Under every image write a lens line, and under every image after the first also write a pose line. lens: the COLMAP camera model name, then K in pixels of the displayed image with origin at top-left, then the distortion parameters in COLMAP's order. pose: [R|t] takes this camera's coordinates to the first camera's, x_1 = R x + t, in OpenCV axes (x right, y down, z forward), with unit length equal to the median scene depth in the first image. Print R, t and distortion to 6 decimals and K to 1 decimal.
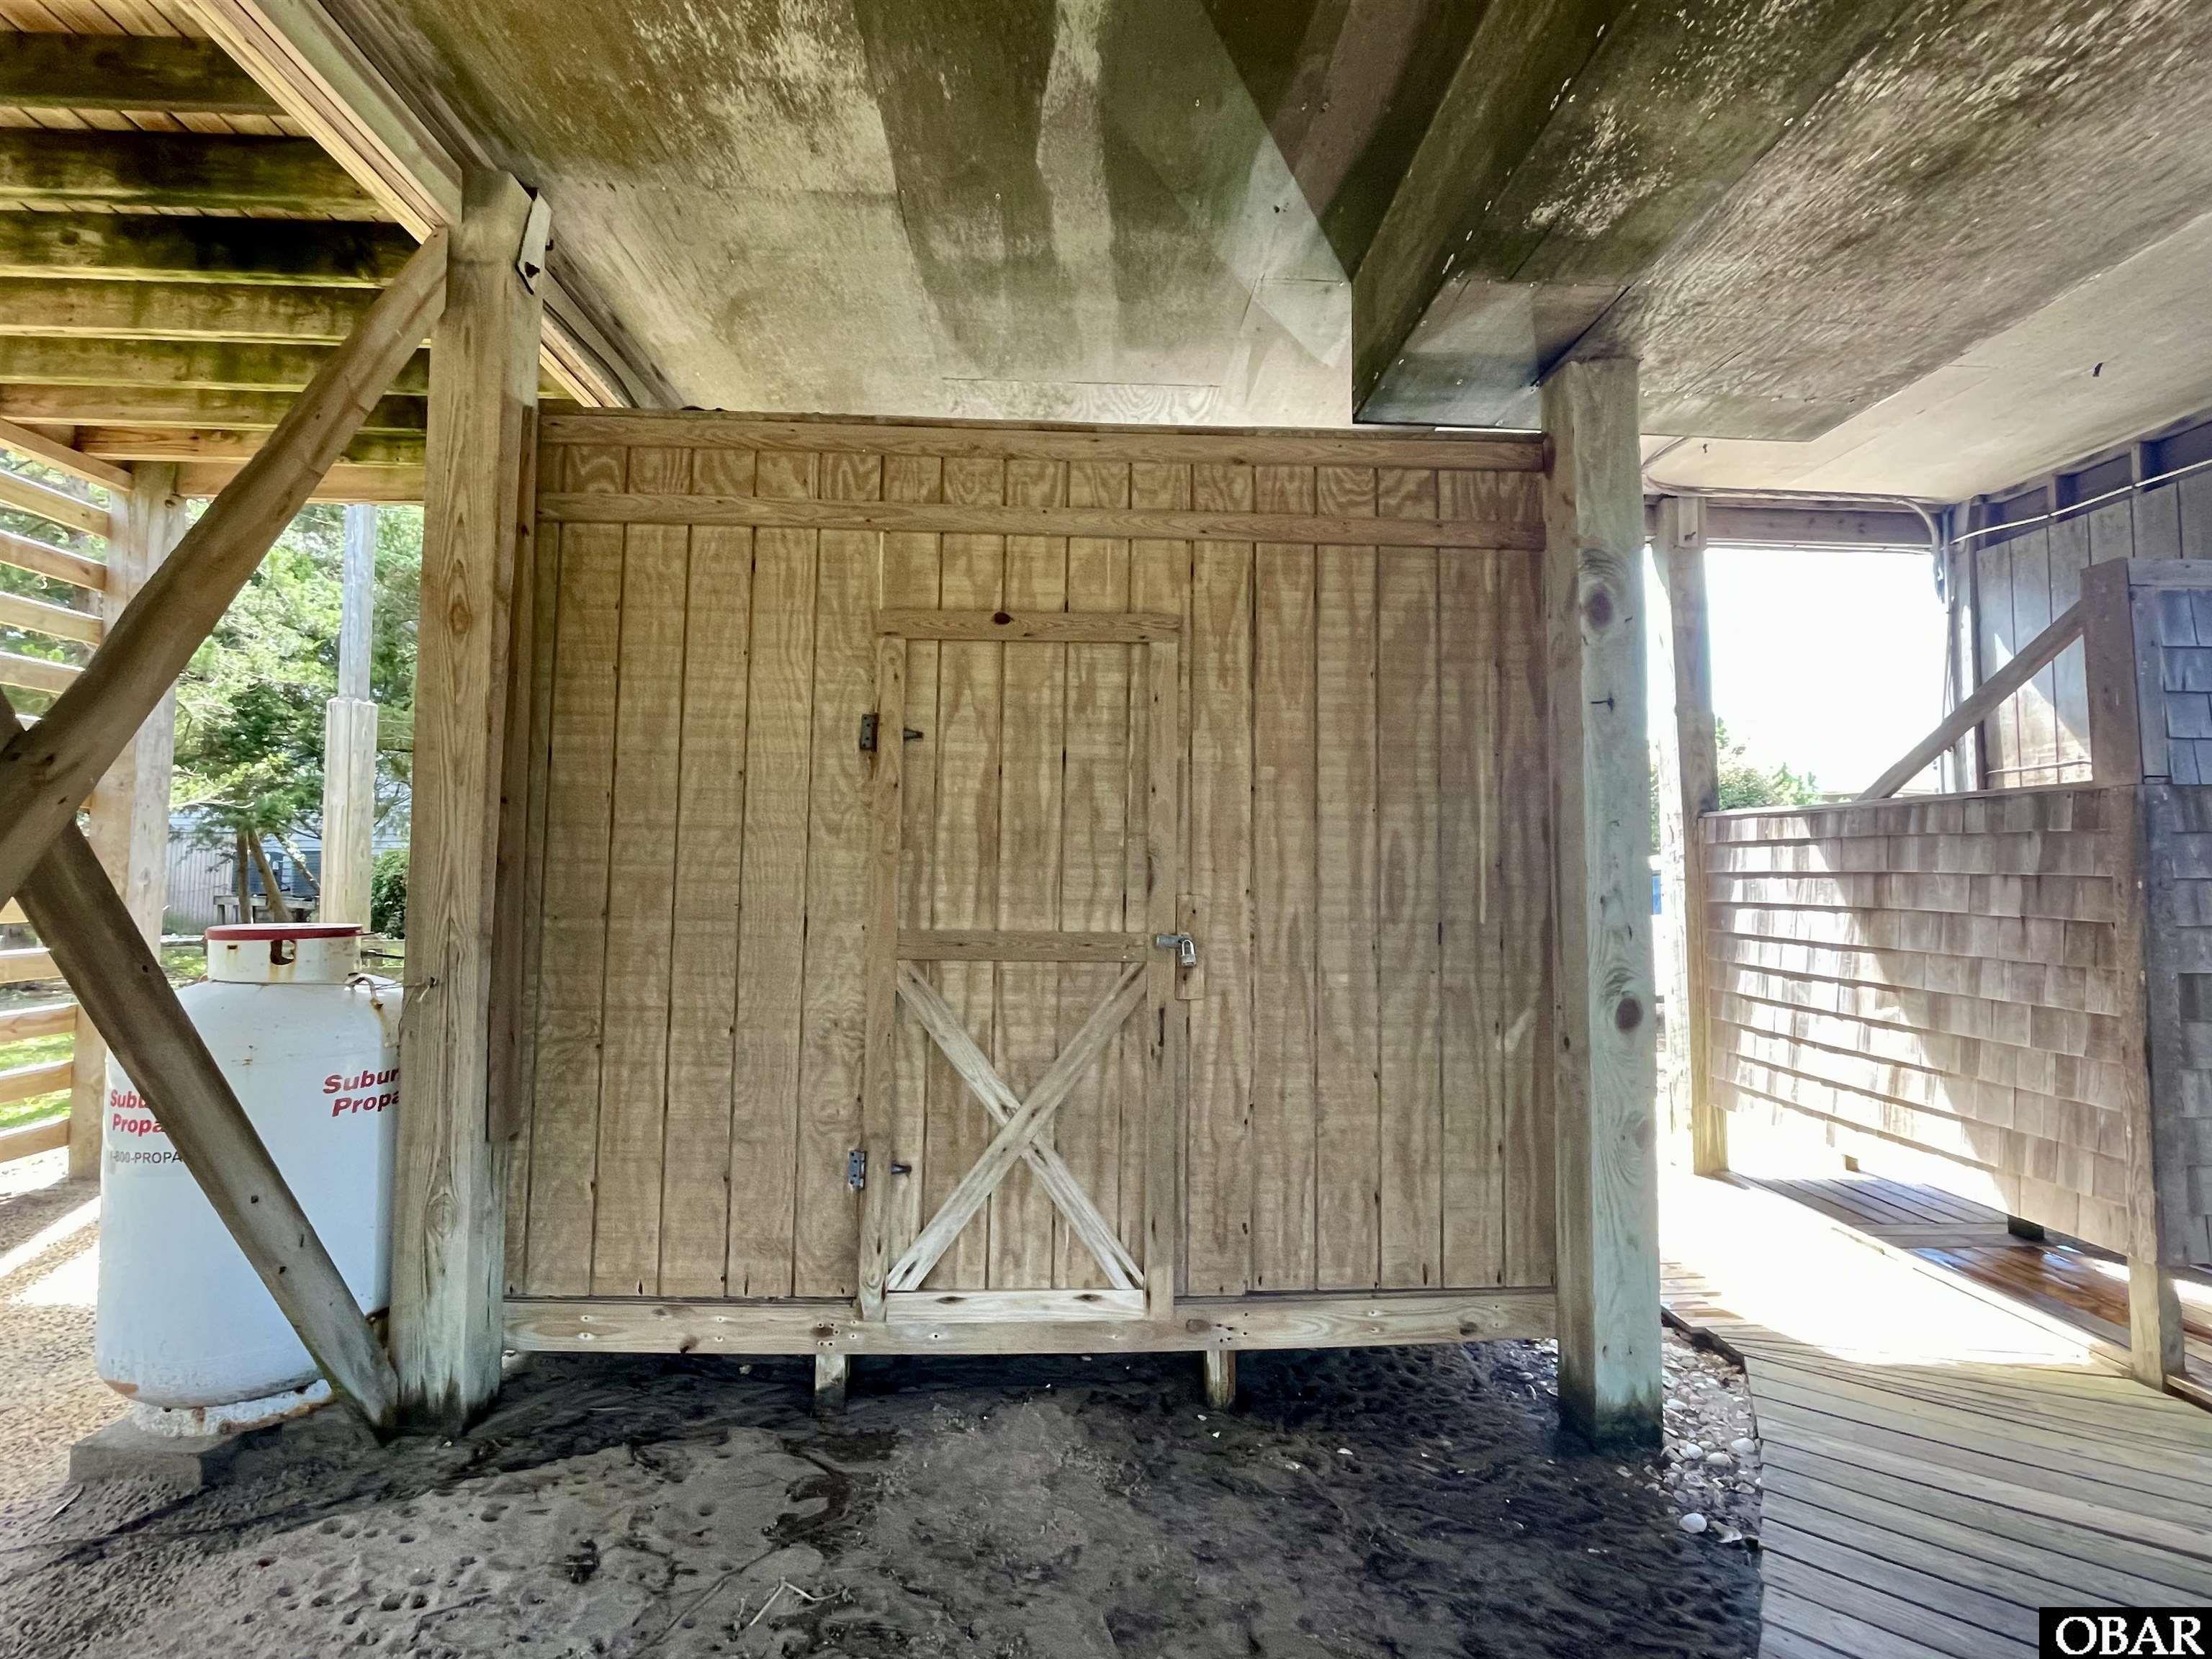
lens RADIAL K [[1020.5, 0, 1096.9], [0, 1020.5, 824.7], [0, 0, 1]] dist [-0.010345, 0.005223]
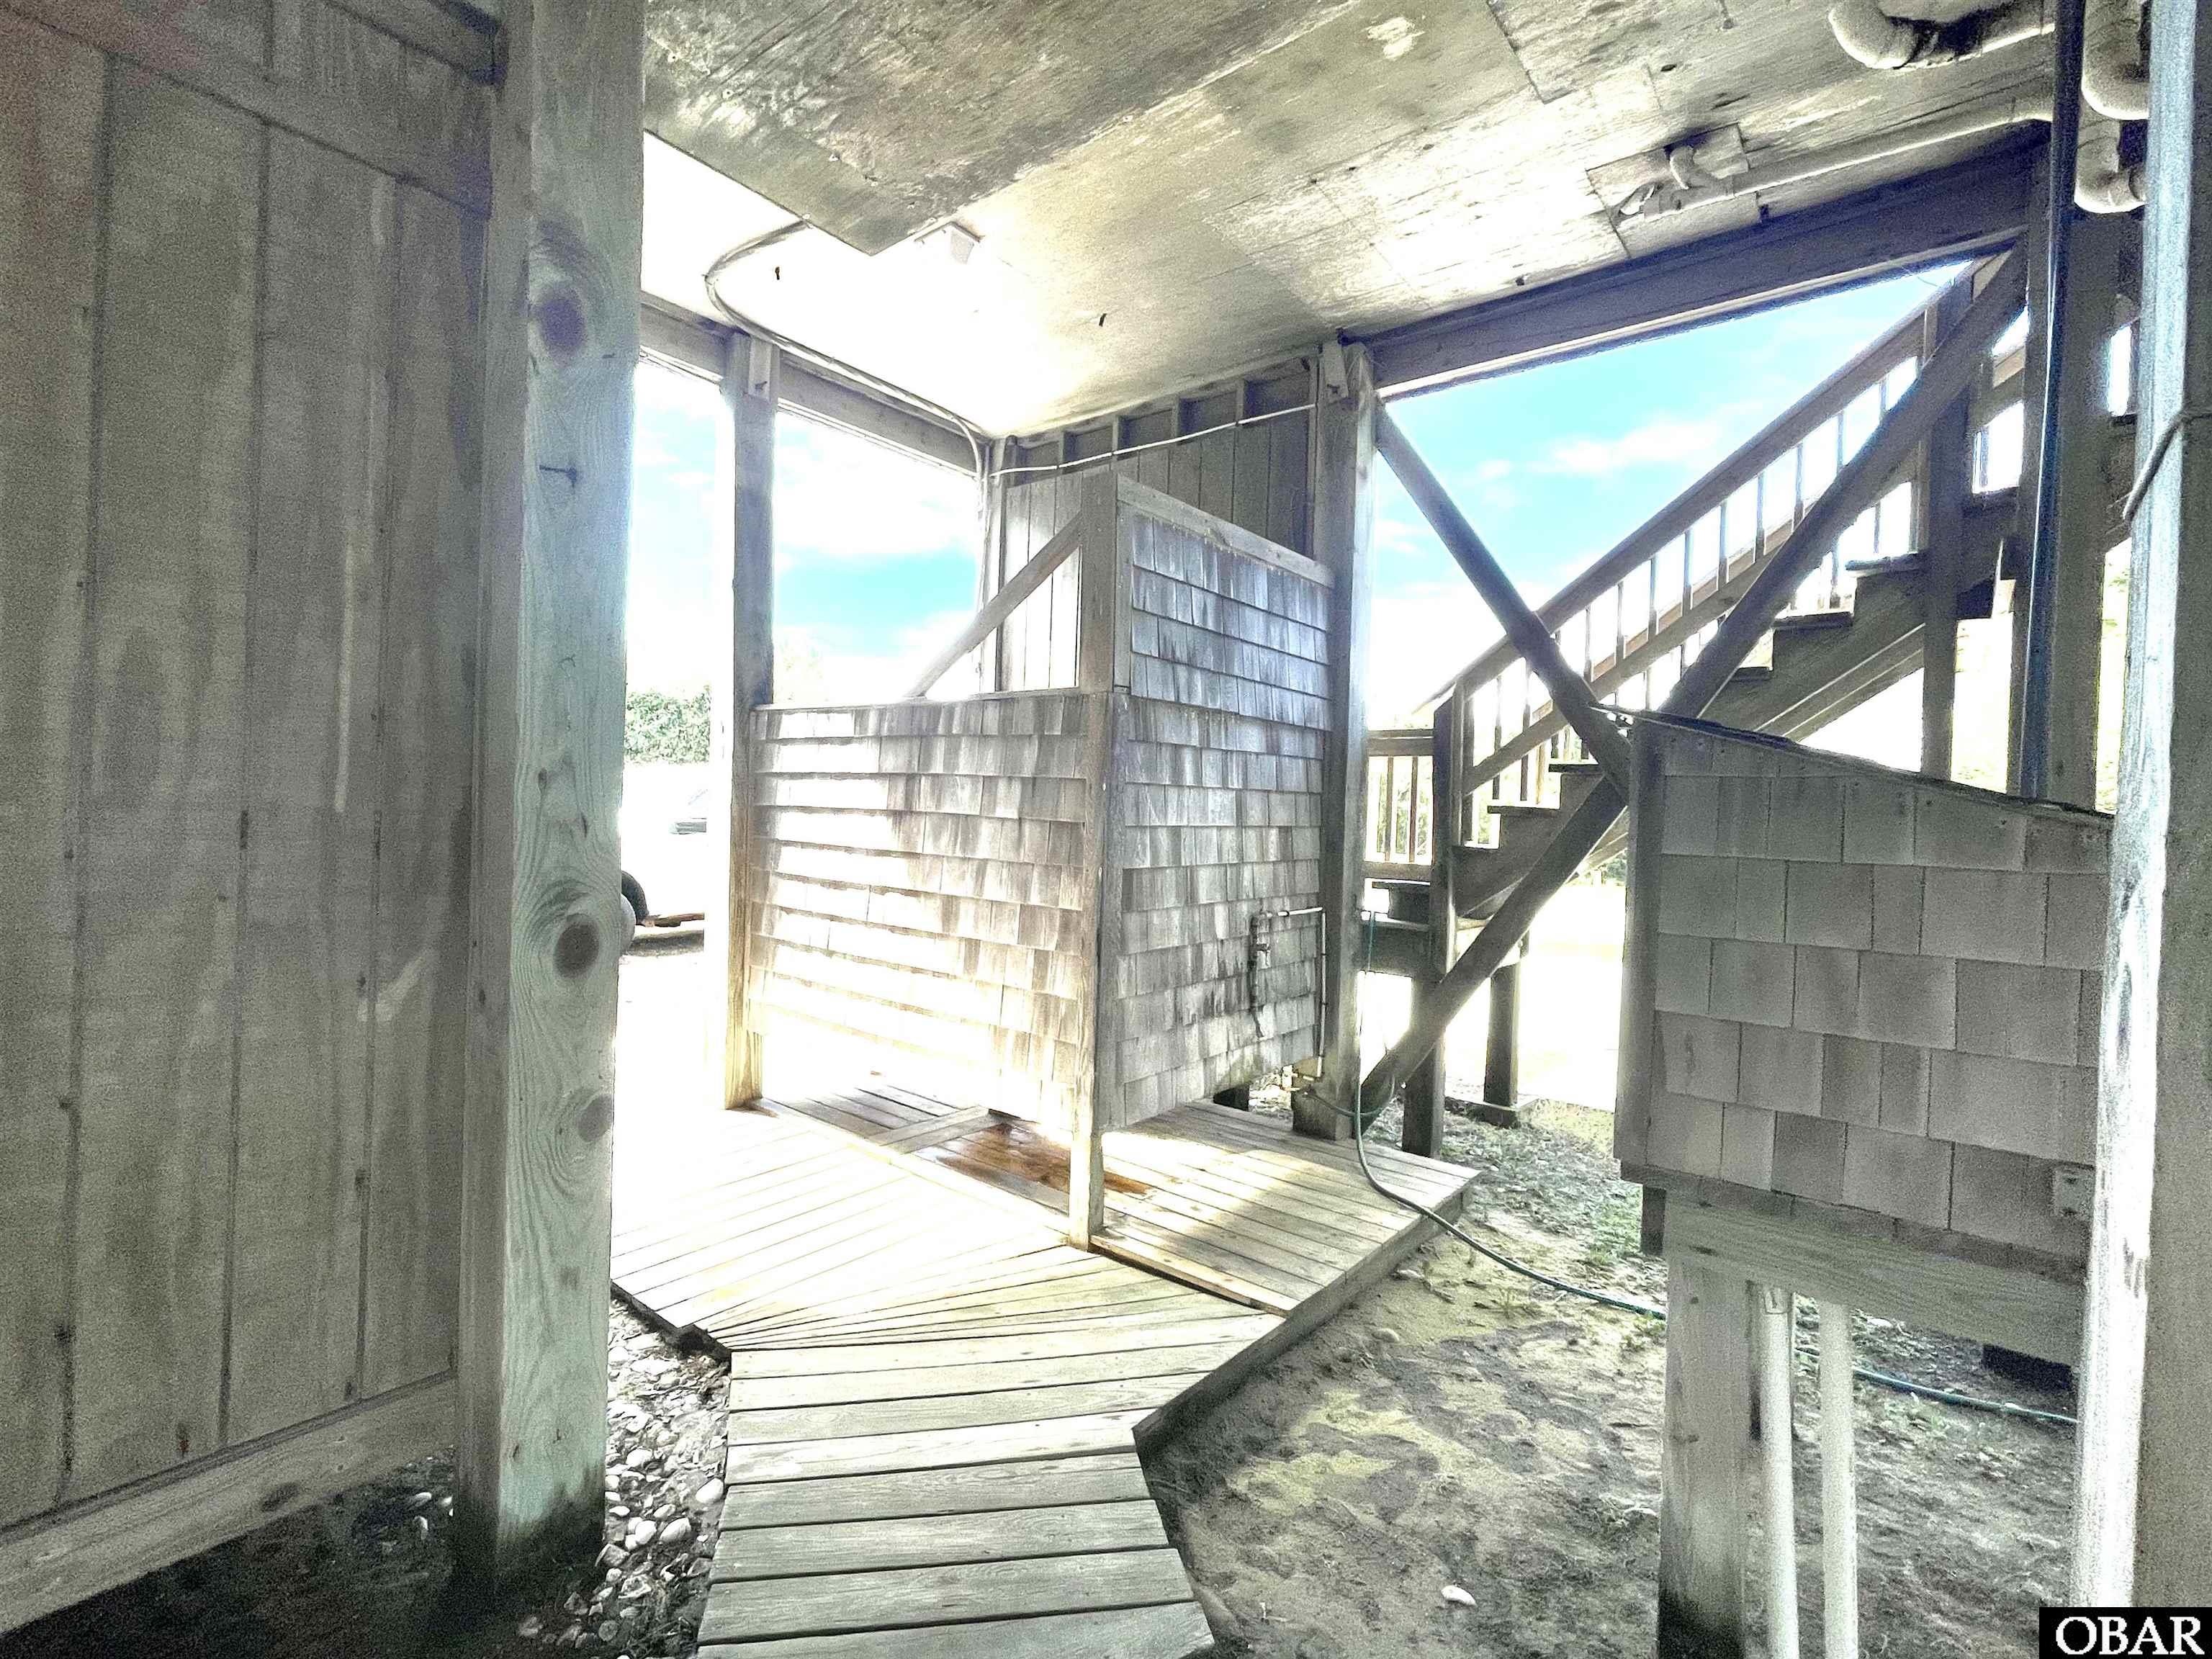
lens RADIAL K [[1020.5, 0, 1109.6], [0, 1020.5, 823.7], [0, 0, 1]] dist [-0.010345, 0.005223]
pose [[0.673699, 0.008886, 0.738953, 0.241378], [-0.068465, 0.996378, 0.050437, 0.043049], [-0.735828, -0.084572, 0.671867, 0.274309]]
